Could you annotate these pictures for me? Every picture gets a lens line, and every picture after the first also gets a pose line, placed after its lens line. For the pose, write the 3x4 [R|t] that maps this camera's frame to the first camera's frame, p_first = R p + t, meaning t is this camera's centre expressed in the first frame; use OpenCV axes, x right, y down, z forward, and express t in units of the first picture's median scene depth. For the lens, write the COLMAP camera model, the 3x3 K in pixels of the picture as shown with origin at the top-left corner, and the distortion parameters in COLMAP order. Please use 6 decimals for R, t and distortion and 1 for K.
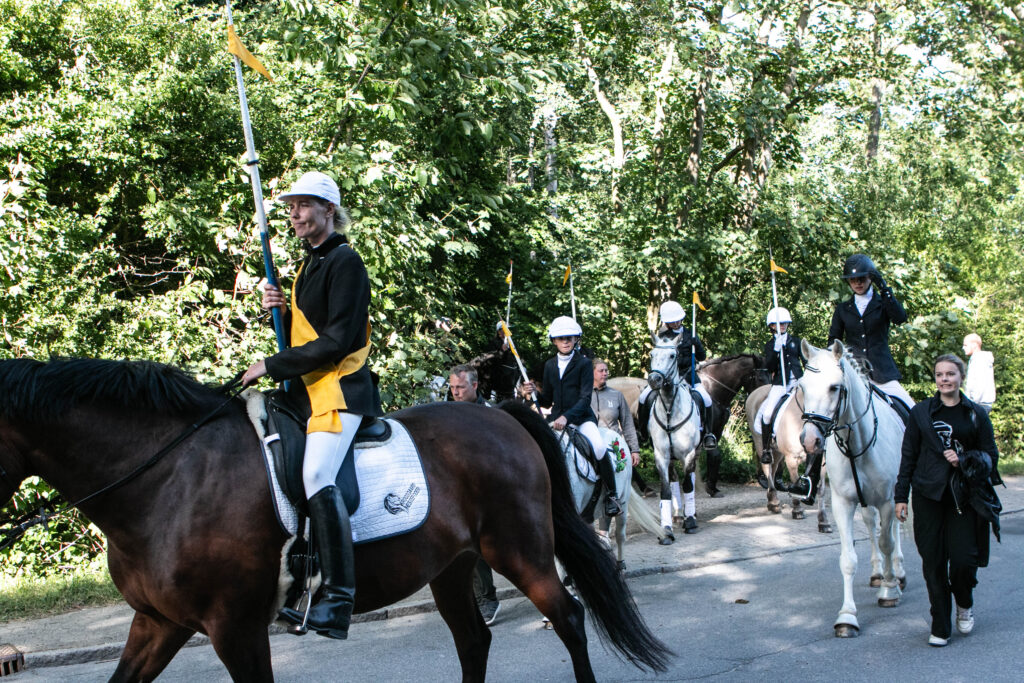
lens RADIAL K [[1214.2, 0, 510.7], [0, 1214.2, 343.2], [0, 0, 1]] dist [-0.084235, 0.000000]
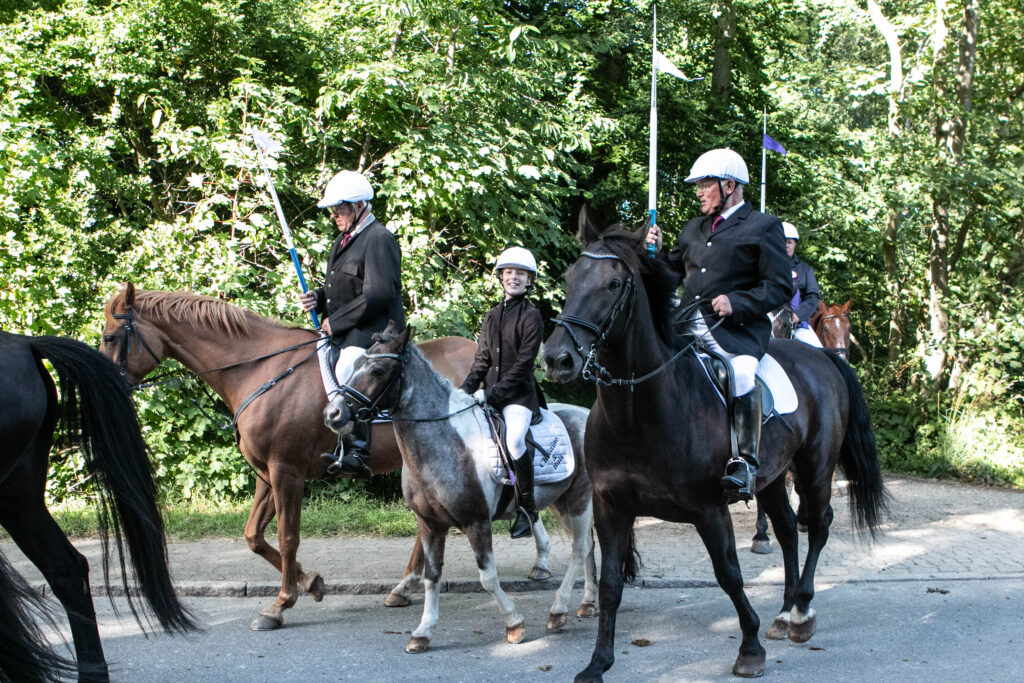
lens RADIAL K [[1214.2, 0, 518.6], [0, 1214.2, 347.3], [0, 0, 1]] dist [-0.084235, 0.000000]
pose [[0.915424, 0.060829, -0.397867, 0.189566], [-0.045079, 0.997789, 0.048831, 0.000226], [0.399958, -0.026766, 0.916143, 0.132073]]
